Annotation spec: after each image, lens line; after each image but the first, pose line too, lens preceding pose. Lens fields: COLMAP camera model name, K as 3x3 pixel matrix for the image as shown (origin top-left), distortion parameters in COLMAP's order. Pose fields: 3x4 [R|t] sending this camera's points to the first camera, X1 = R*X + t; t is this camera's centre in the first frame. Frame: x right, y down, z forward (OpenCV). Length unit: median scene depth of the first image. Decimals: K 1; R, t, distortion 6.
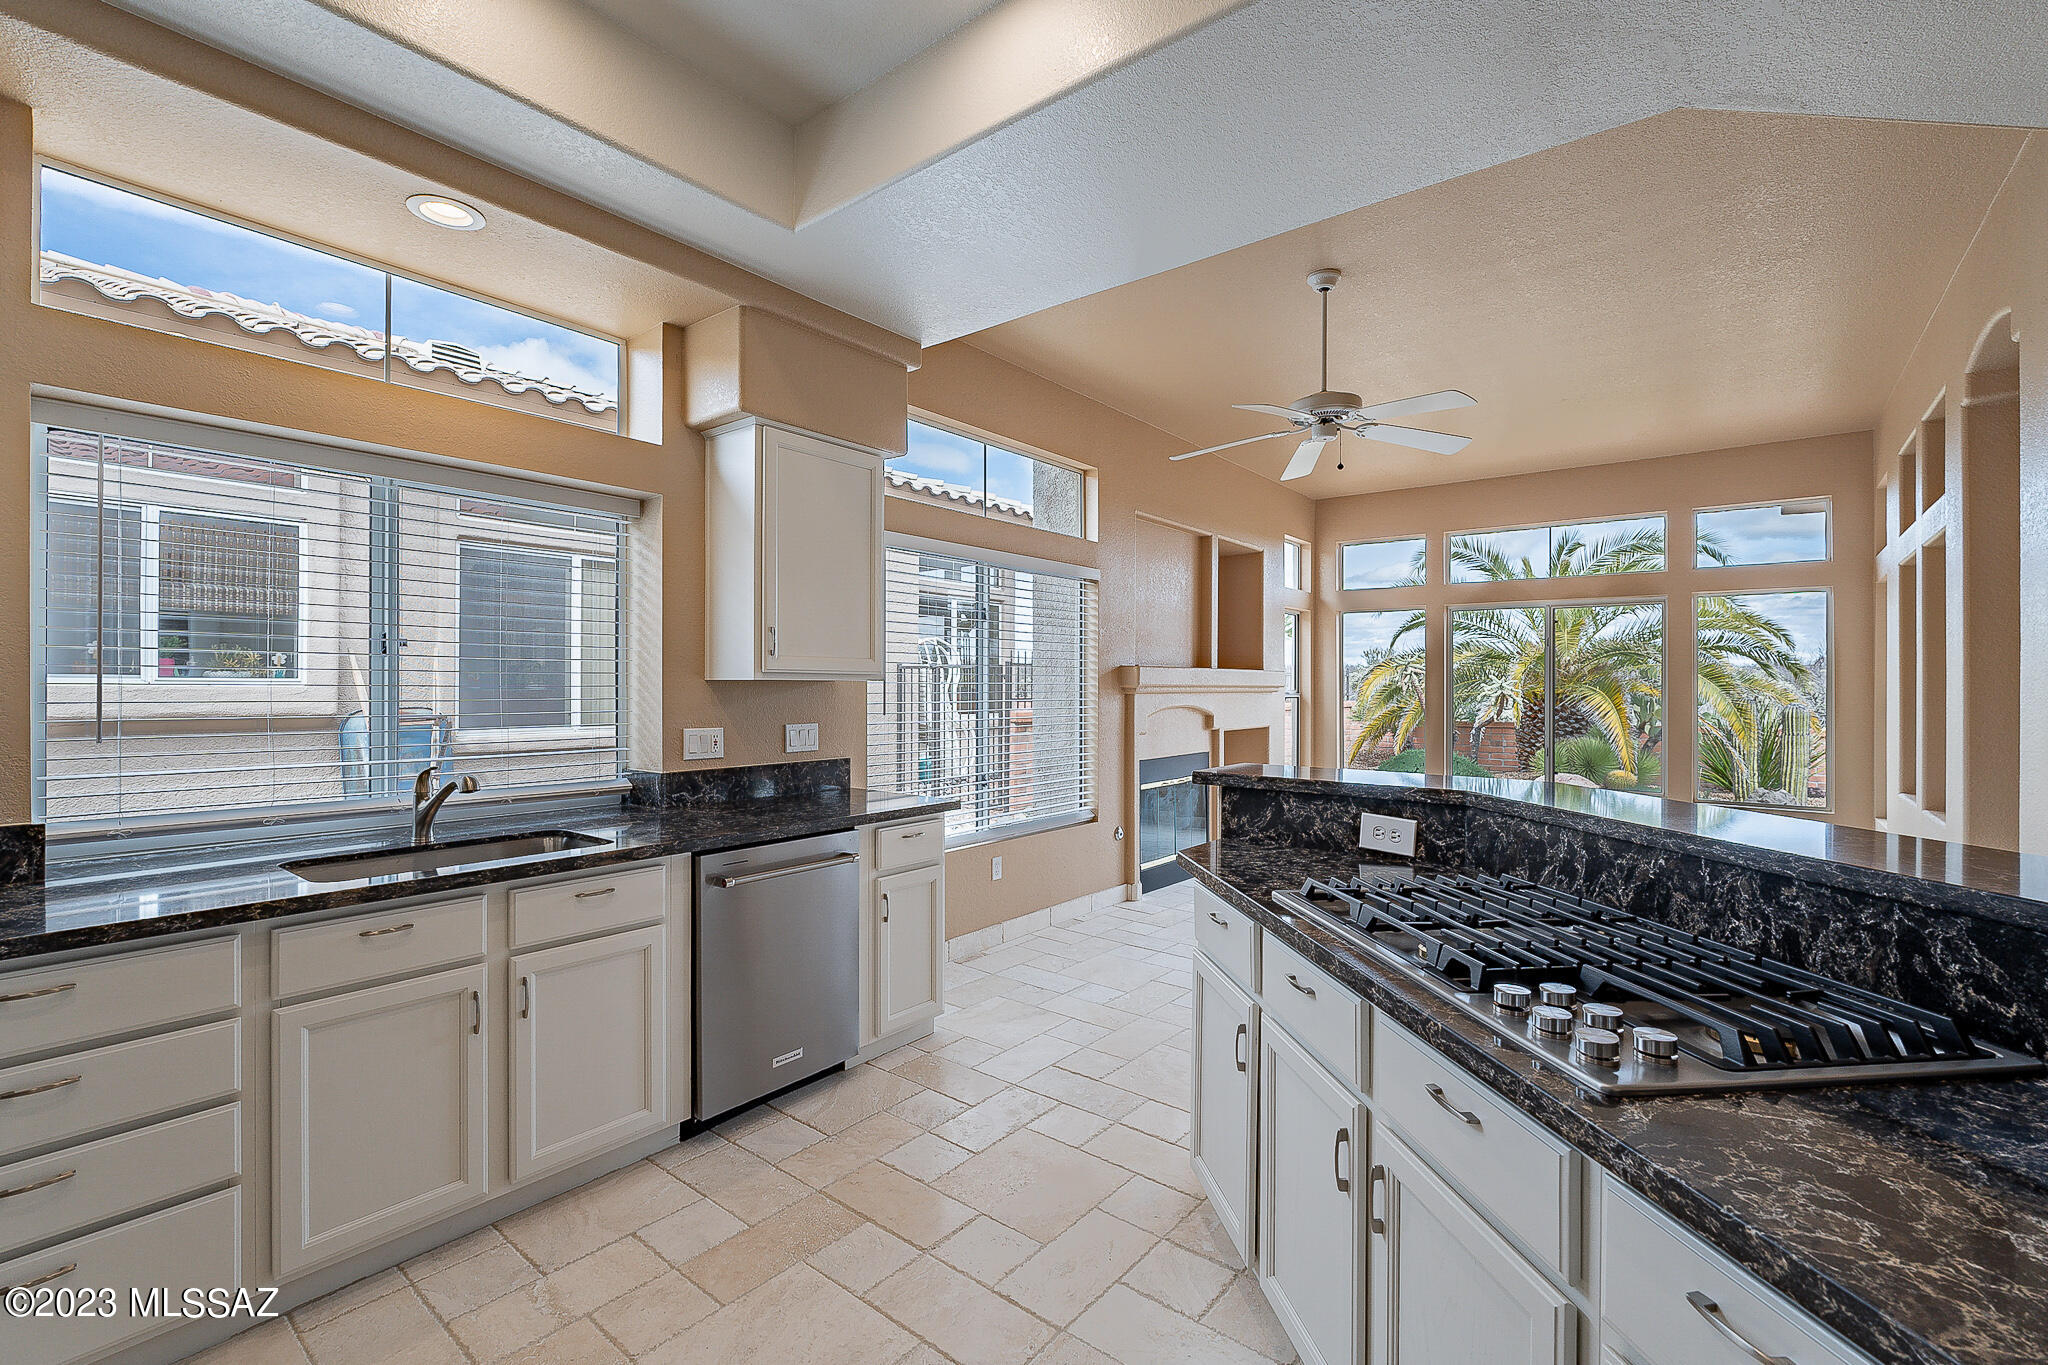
lens RADIAL K [[894.9, 0, 1027.9], [0, 894.9, 685.7], [0, 0, 1]] dist [-0.003007, -0.000215]
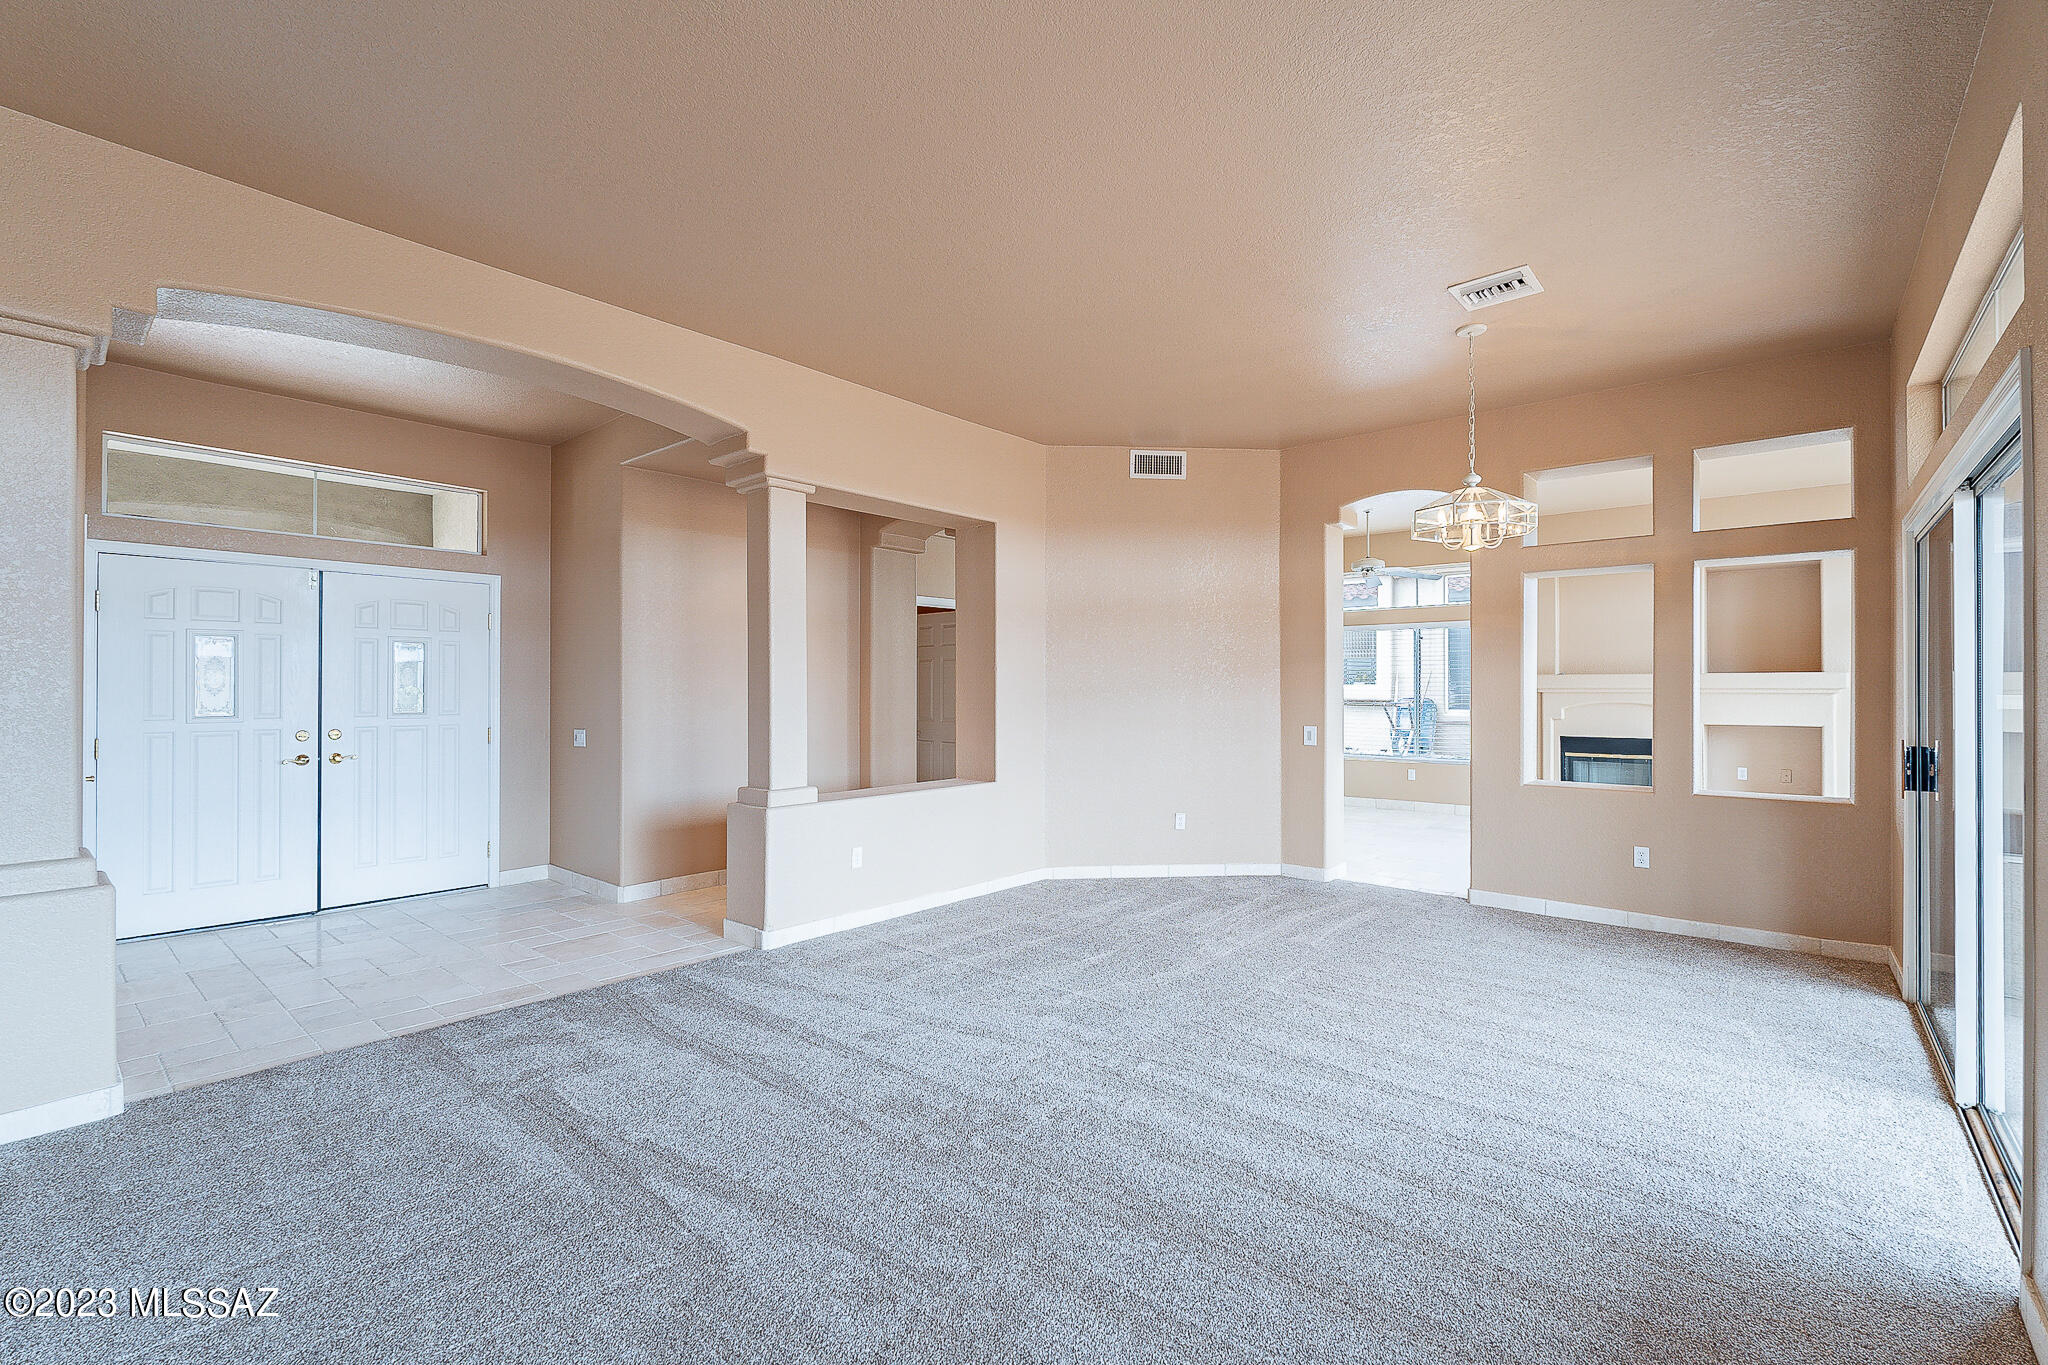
lens RADIAL K [[894.9, 0, 1022.7], [0, 894.9, 681.4], [0, 0, 1]] dist [-0.003007, -0.000215]
pose [[-0.053445, -0.008725, -0.998533, 4.351803], [0.001181, 0.999961, -0.008800, 0.007726], [0.998570, -0.001650, -0.053432, 0.426314]]
